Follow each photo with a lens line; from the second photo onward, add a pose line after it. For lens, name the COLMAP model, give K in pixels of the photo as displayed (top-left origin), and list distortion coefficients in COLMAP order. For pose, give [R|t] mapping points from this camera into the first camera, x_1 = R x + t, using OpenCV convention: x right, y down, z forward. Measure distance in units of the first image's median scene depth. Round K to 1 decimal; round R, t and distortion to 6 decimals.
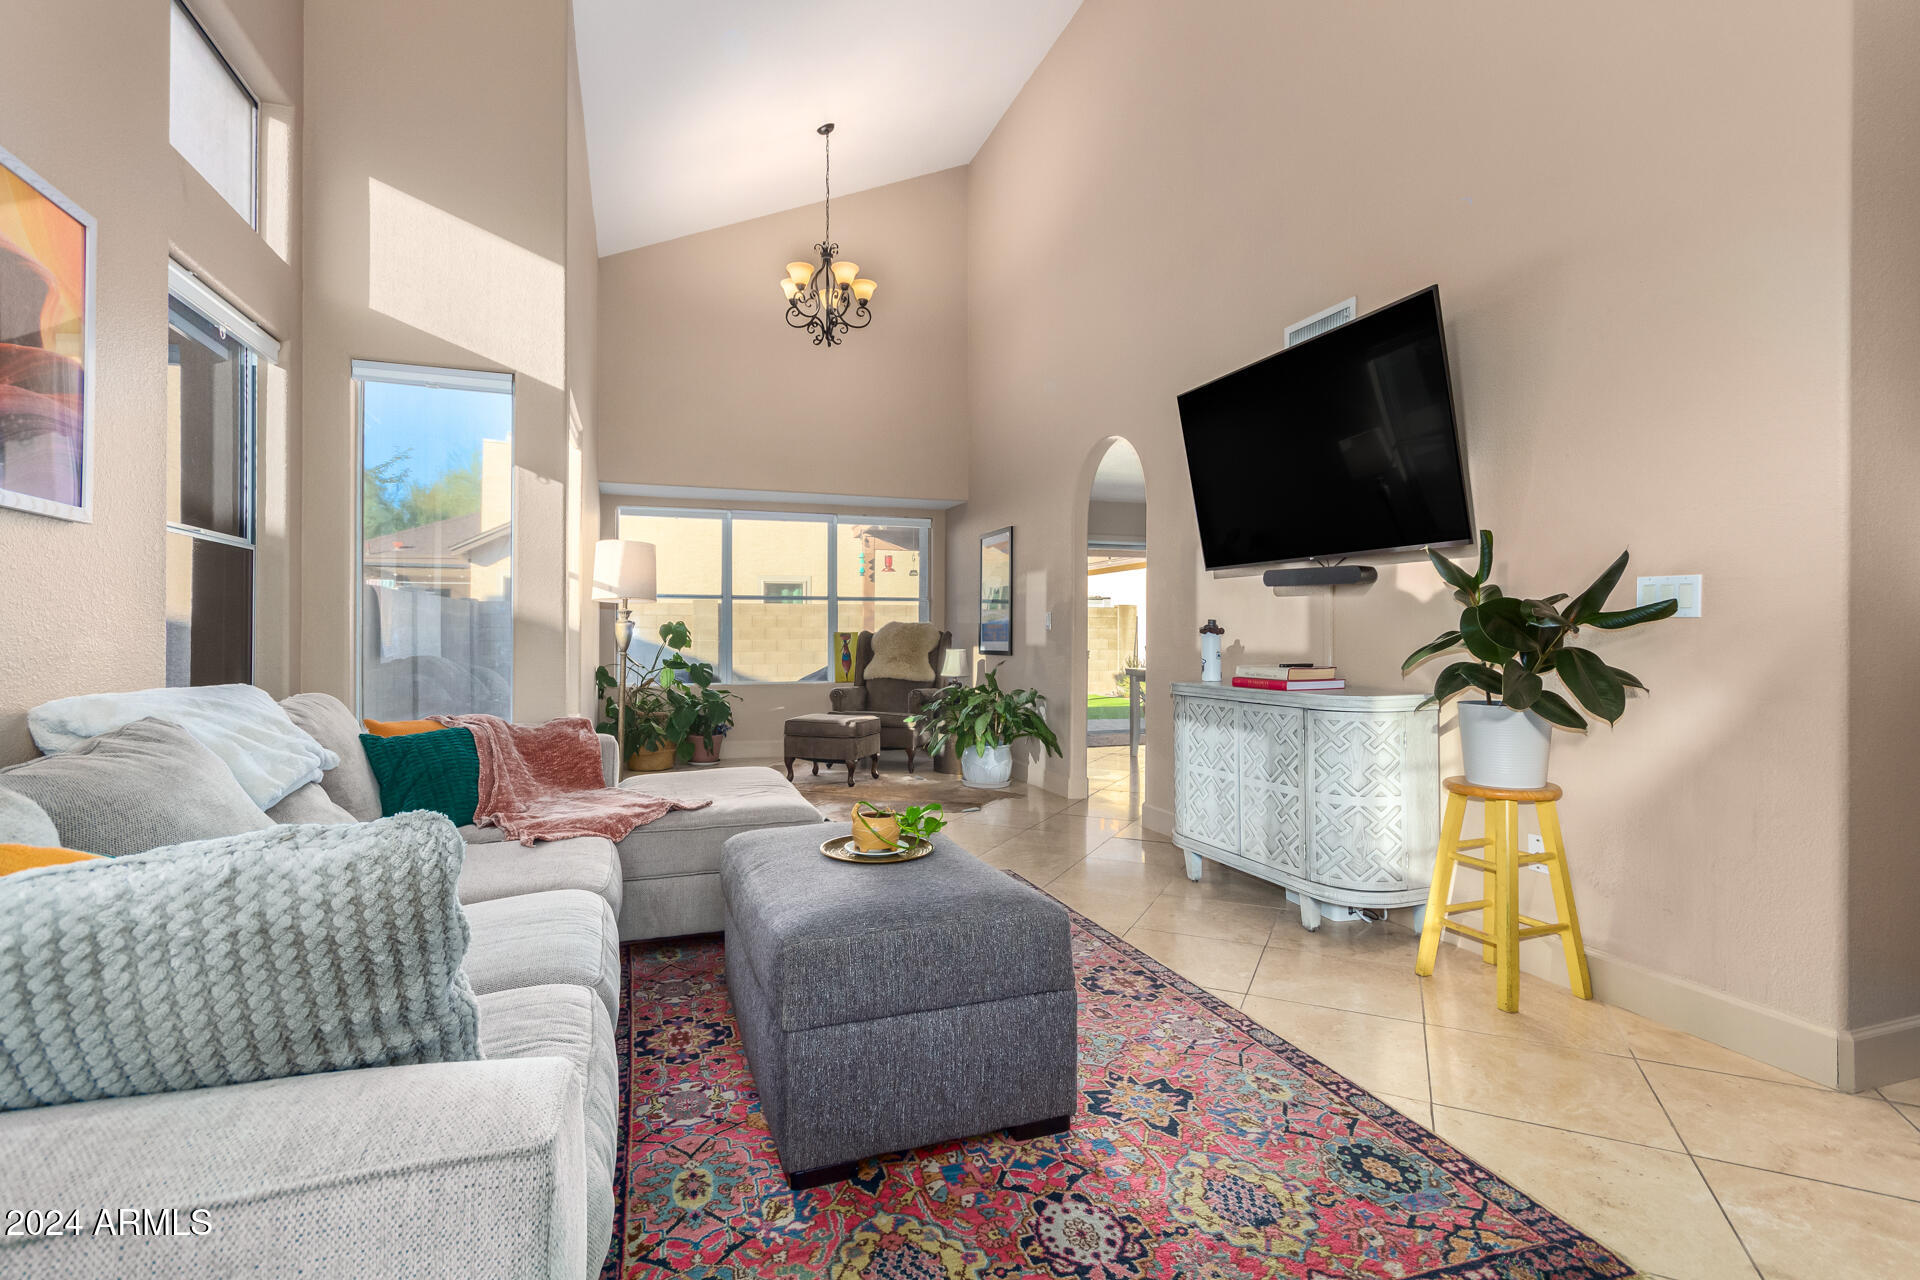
lens RADIAL K [[909.2, 0, 955.4], [0, 909.2, 630.0], [0, 0, 1]] dist [0.007279, -0.000778]
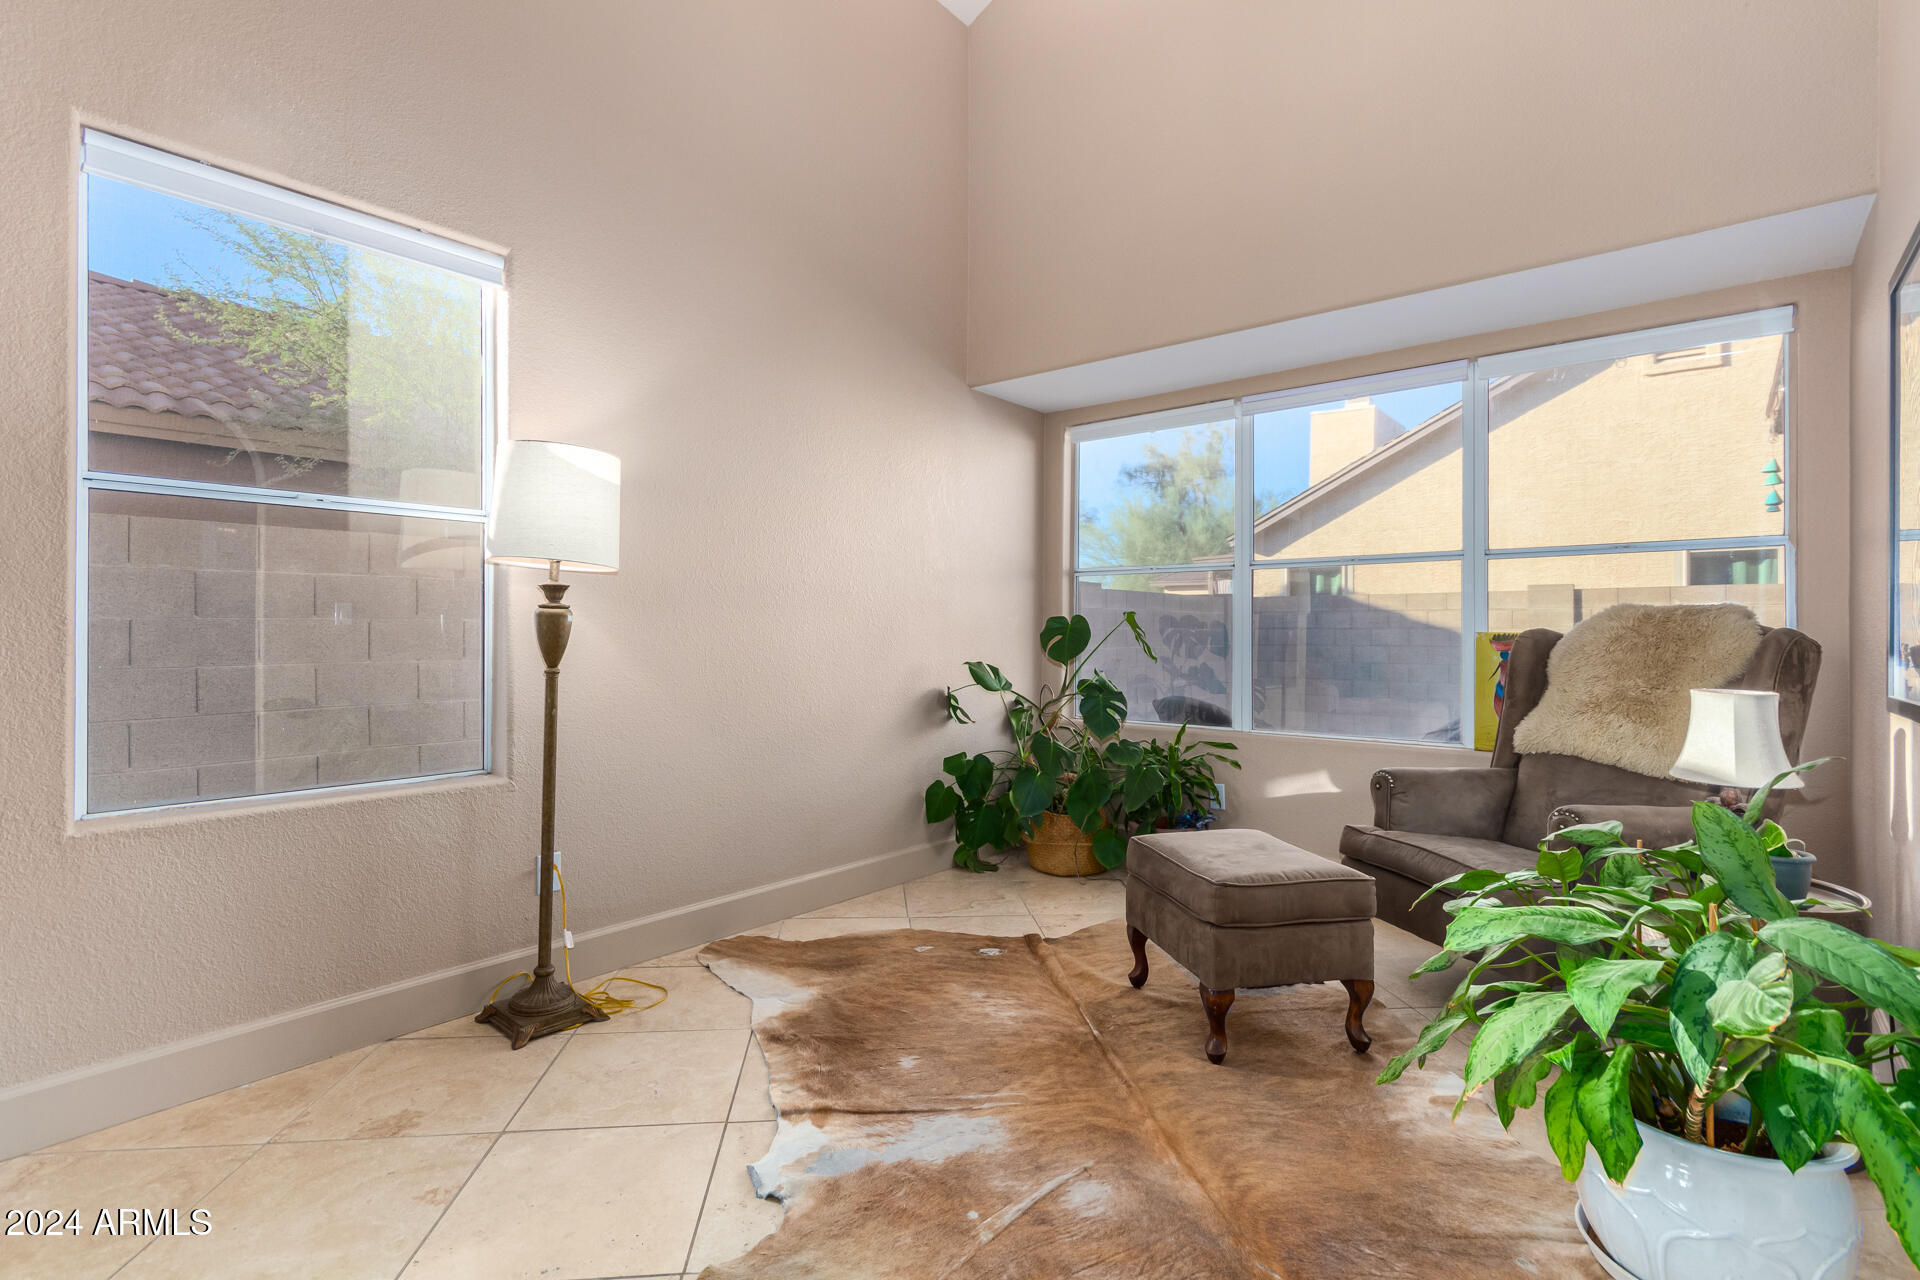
lens RADIAL K [[909.2, 0, 962.6], [0, 909.2, 635.7], [0, 0, 1]] dist [0.007279, -0.000778]
pose [[0.517140, 0.003464, -0.855894, 0.417850], [-0.000501, 0.999993, 0.003744, 0.011007], [0.855901, -0.001507, 0.517138, 2.222848]]
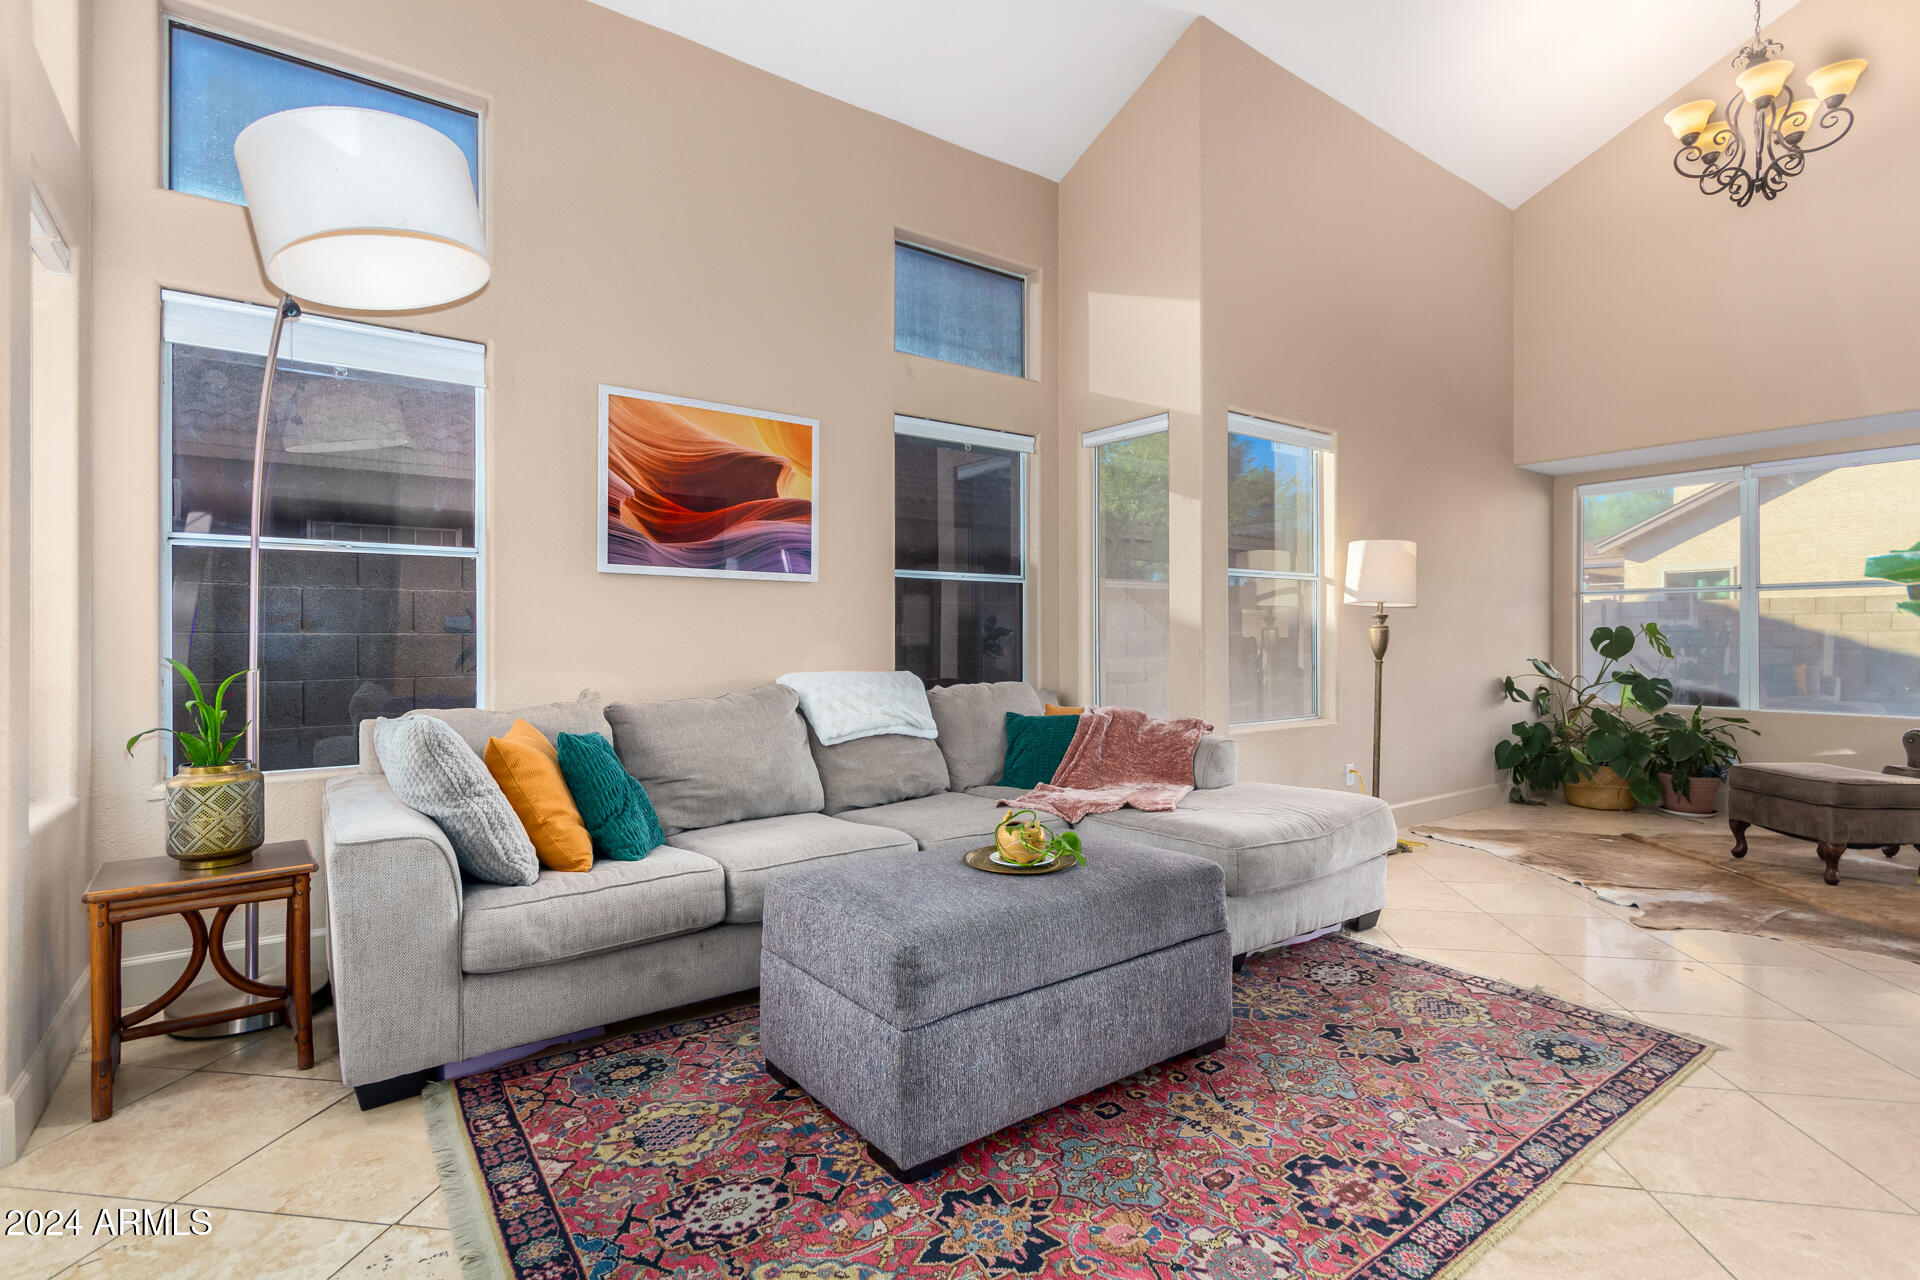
lens RADIAL K [[909.2, 0, 957.3], [0, 909.2, 641.0], [0, 0, 1]] dist [0.007279, -0.000778]
pose [[0.293807, 0.005278, -0.955850, 0.938581], [0.003325, 0.999973, 0.006543, -0.005636], [0.955859, -0.005101, 0.293782, 0.722134]]
